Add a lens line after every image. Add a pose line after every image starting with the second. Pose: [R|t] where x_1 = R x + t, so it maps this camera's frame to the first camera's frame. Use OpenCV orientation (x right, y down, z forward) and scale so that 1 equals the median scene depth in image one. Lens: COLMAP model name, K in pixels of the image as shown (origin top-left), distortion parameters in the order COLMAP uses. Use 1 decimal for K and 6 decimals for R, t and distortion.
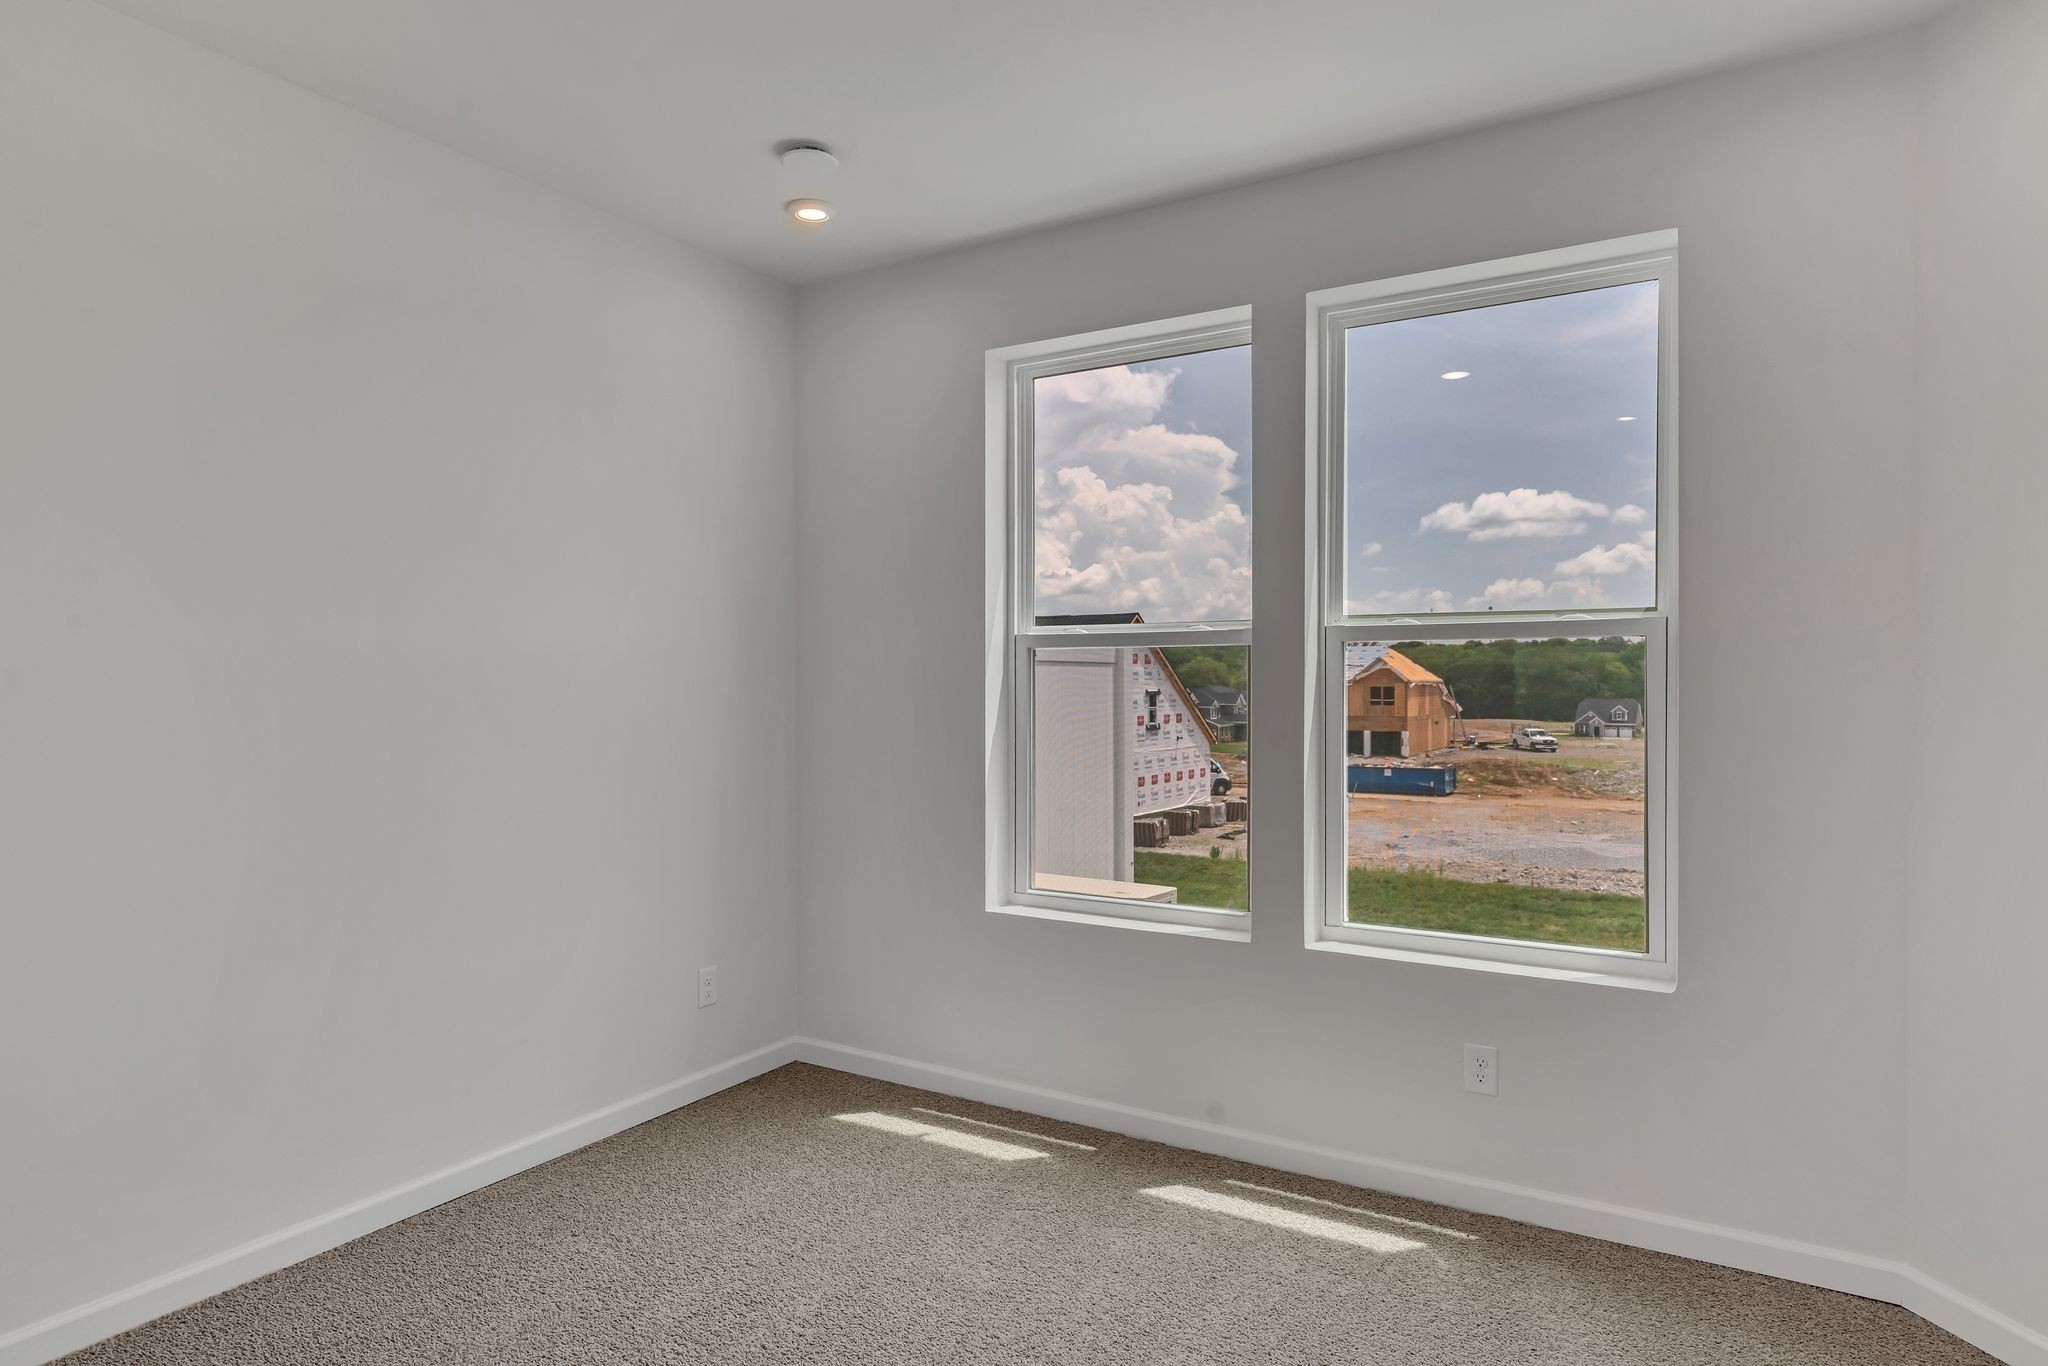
lens RADIAL K [[1242.7, 0, 1024.0], [0, 1242.7, 683.0], [0, 0, 1]] dist [0.007750, -0.000914]
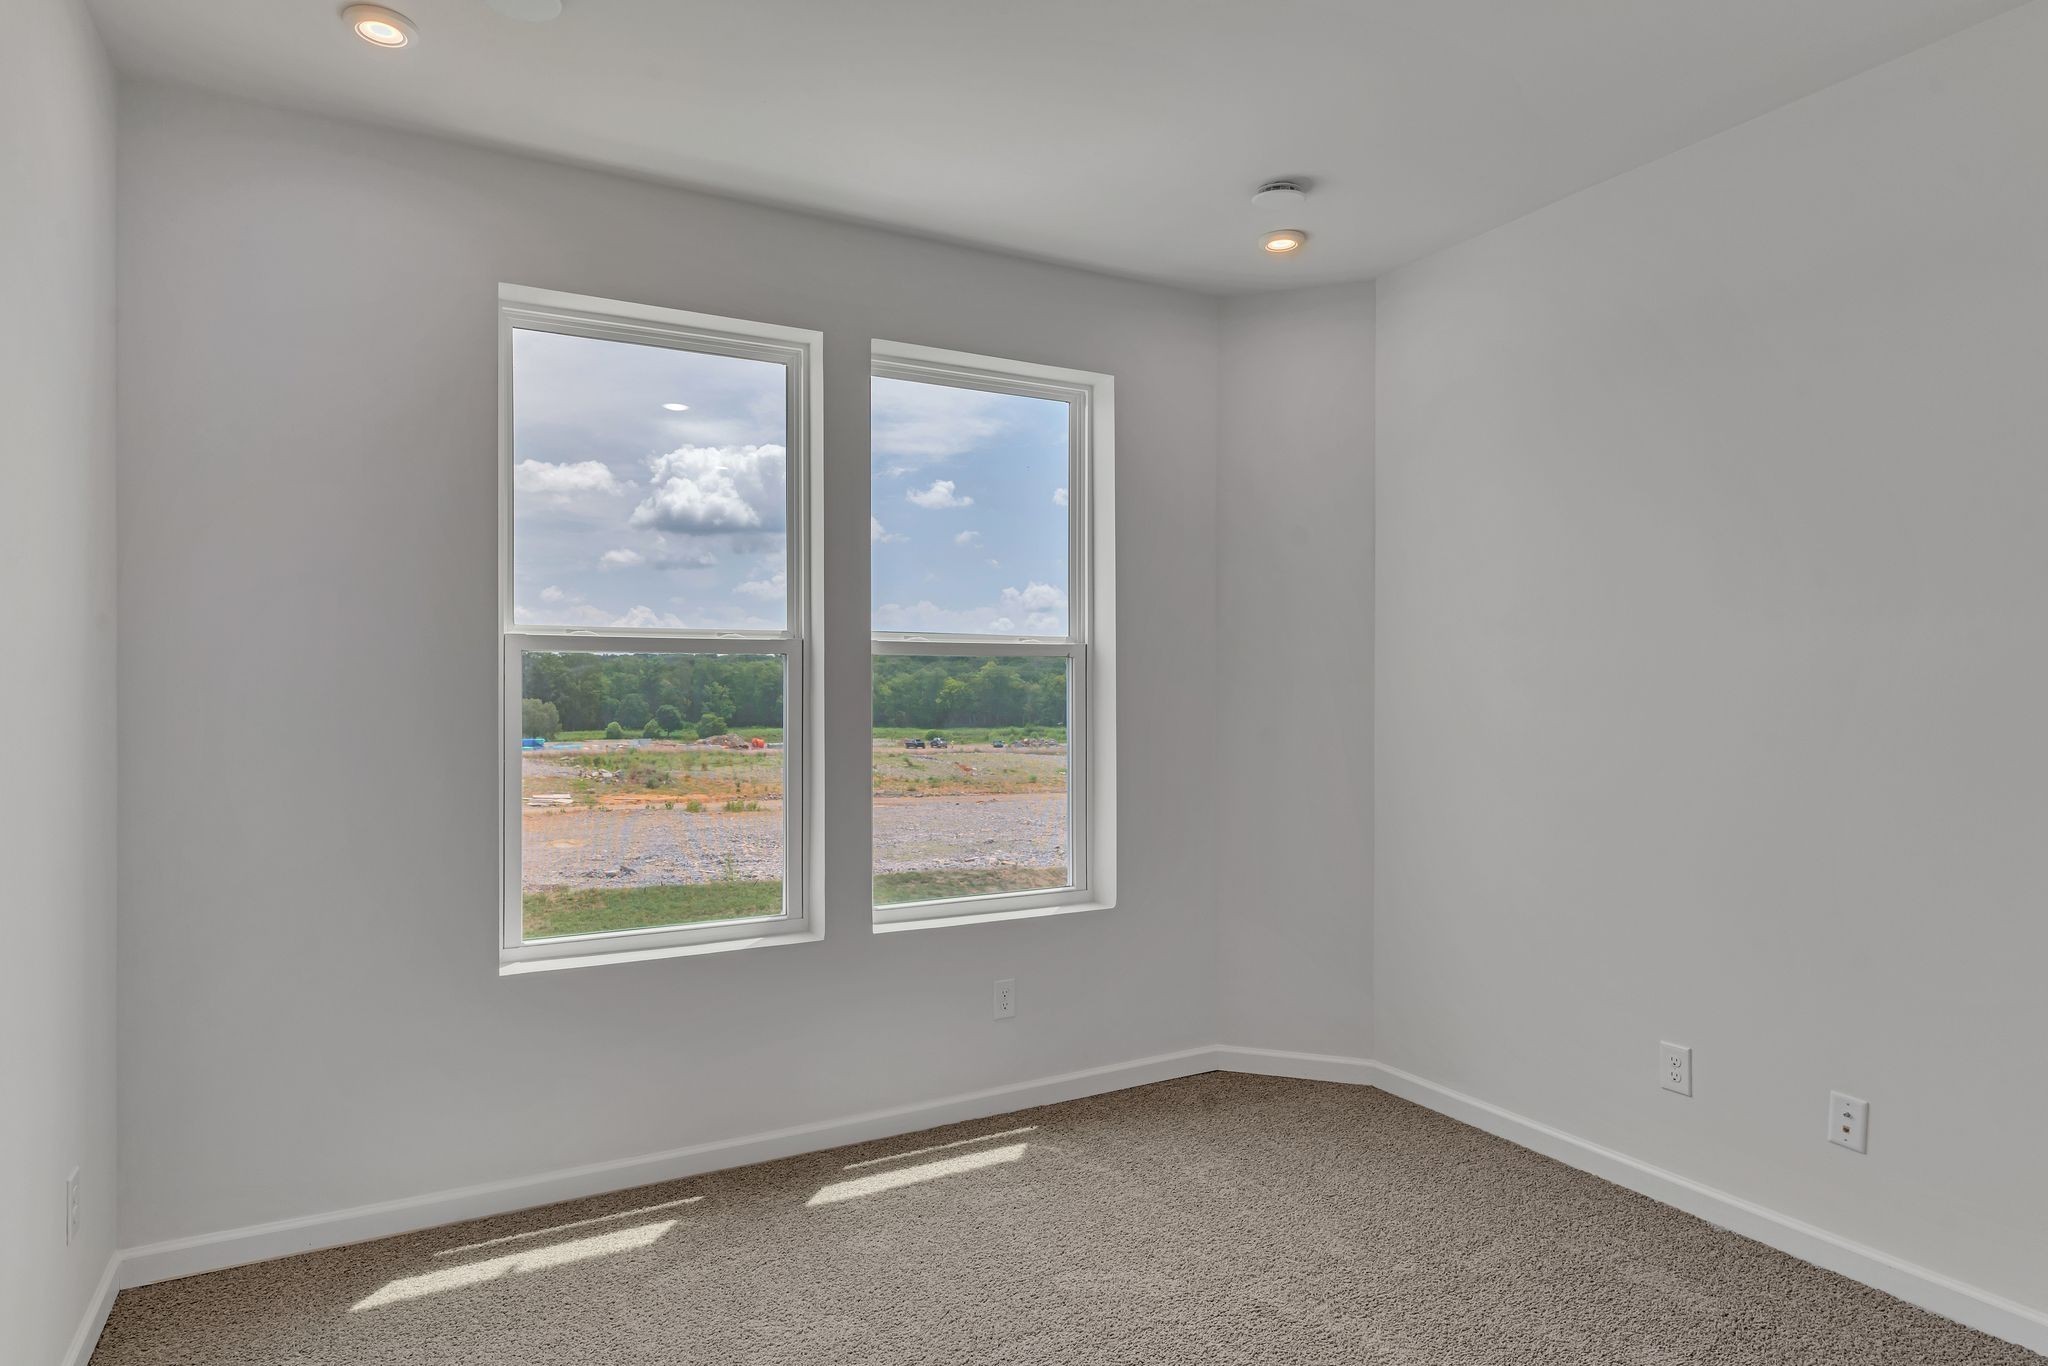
lens RADIAL K [[1192.0, 0, 991.0], [0, 1192.0, 692.7], [0, 0, 1]] dist [0.001338, -0.000419]
pose [[0.470578, -0.001288, 0.882357, -0.624455], [0.000364, 0.999999, 0.001266, -0.001574], [-0.882358, -0.000275, 0.470578, 0.393044]]
